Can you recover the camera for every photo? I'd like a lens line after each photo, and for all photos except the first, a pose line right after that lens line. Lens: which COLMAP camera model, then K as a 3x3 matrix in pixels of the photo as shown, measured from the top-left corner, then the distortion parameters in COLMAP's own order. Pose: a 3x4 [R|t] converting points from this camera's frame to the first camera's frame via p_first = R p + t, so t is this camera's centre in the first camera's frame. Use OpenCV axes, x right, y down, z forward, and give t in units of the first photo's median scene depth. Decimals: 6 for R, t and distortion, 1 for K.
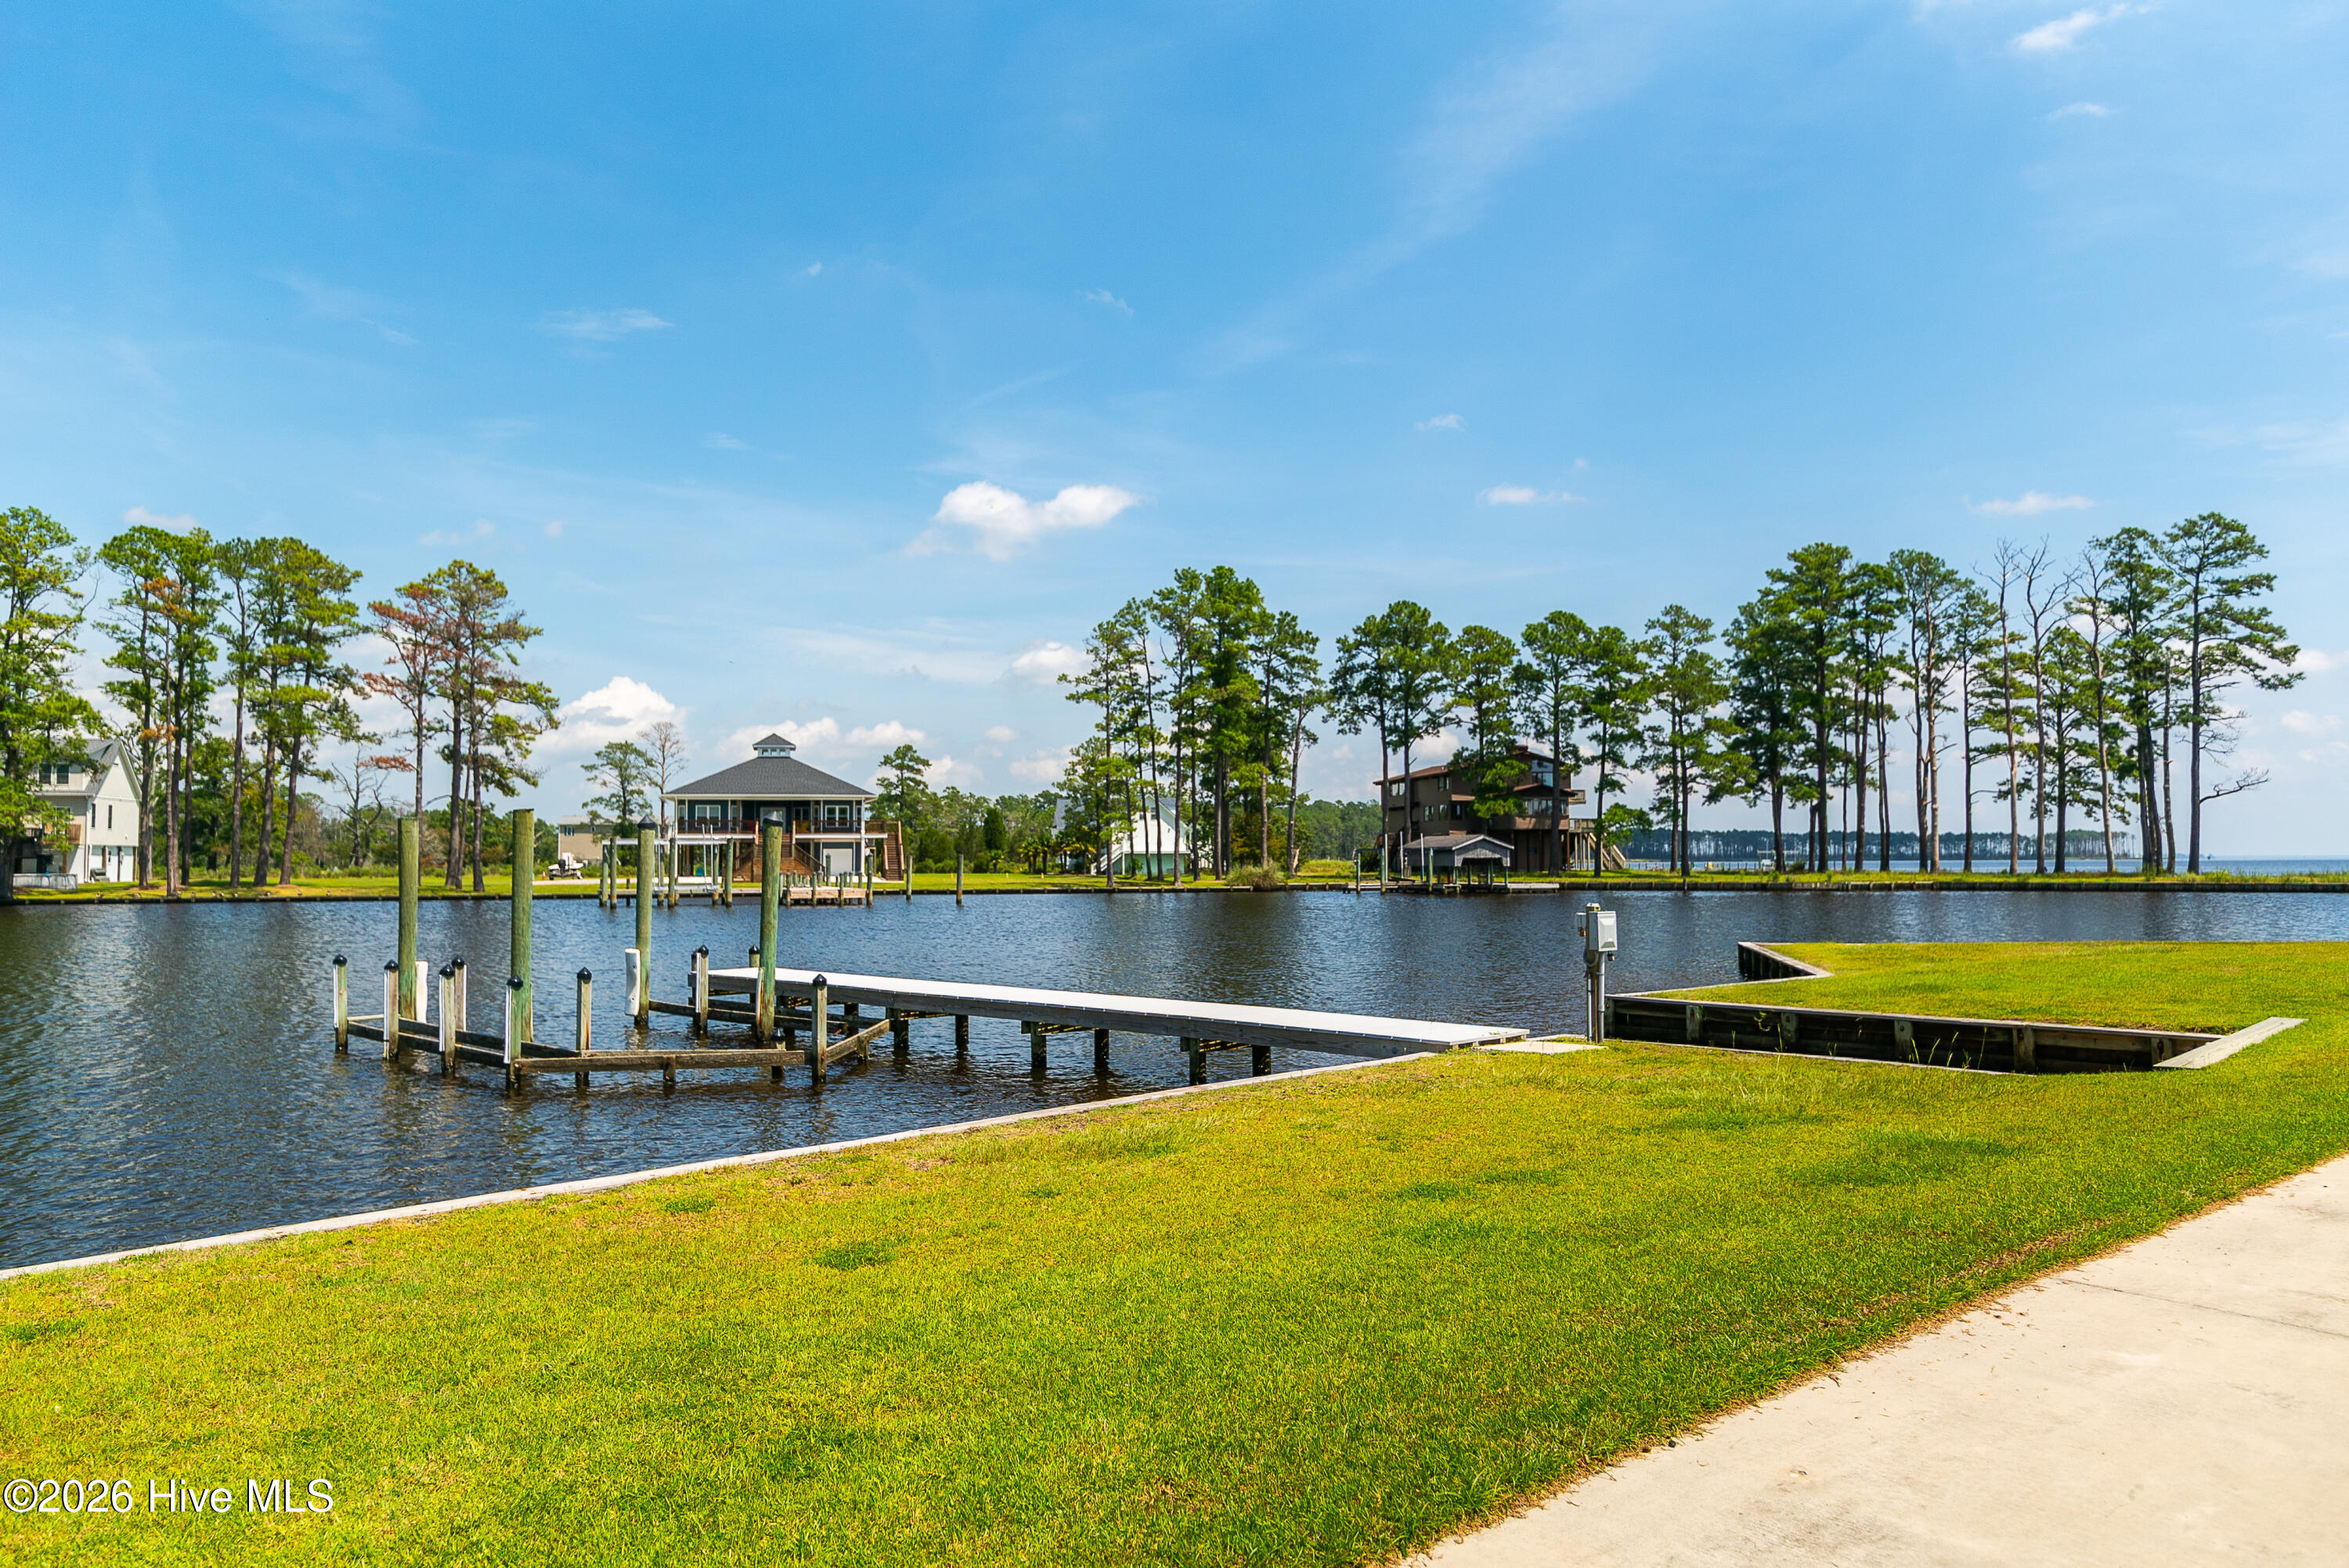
lens RADIAL K [[1526.9, 0, 1069.7], [0, 1526.9, 778.8], [0, 0, 1]] dist [-0.001777, -0.000187]
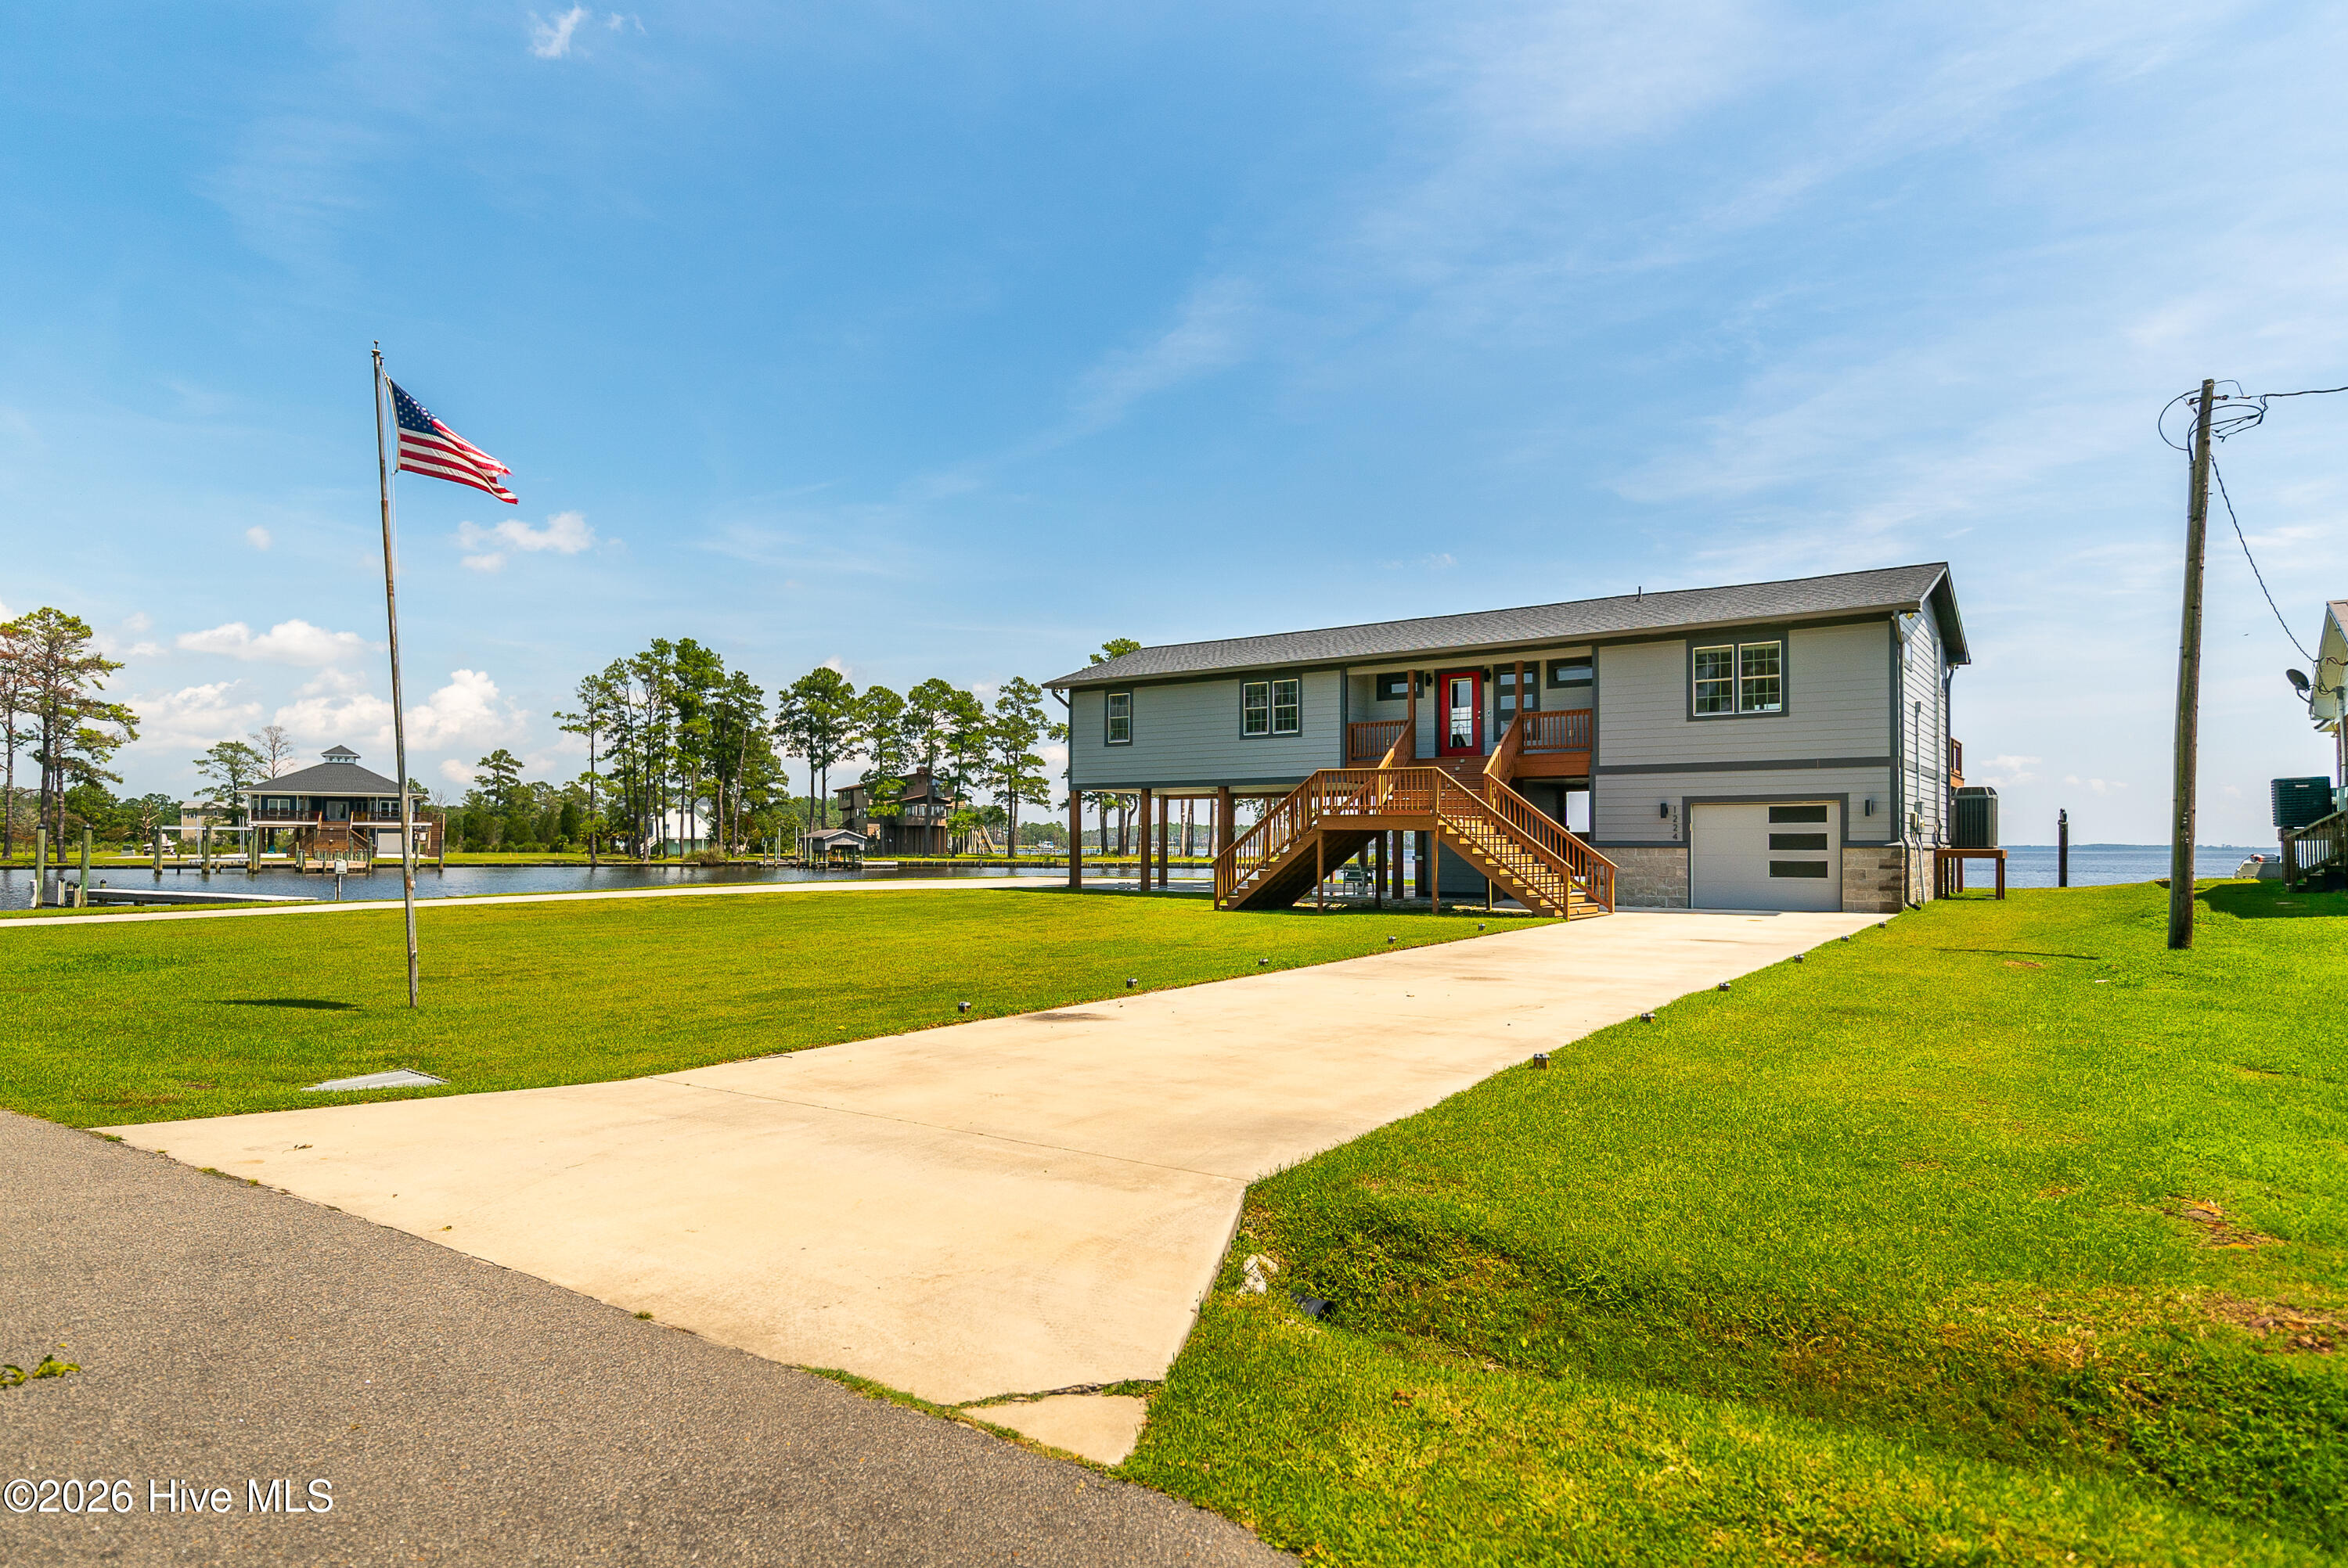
lens RADIAL K [[1317.1, 0, 1130.9], [0, 1317.1, 820.3], [0, 0, 1]] dist [0.001621, 0.001037]
pose [[0.962837, 0.014298, 0.269704, 0.164023], [-0.023605, 0.999231, 0.031296, -0.017382], [-0.269050, -0.036499, 0.962434, -0.292782]]
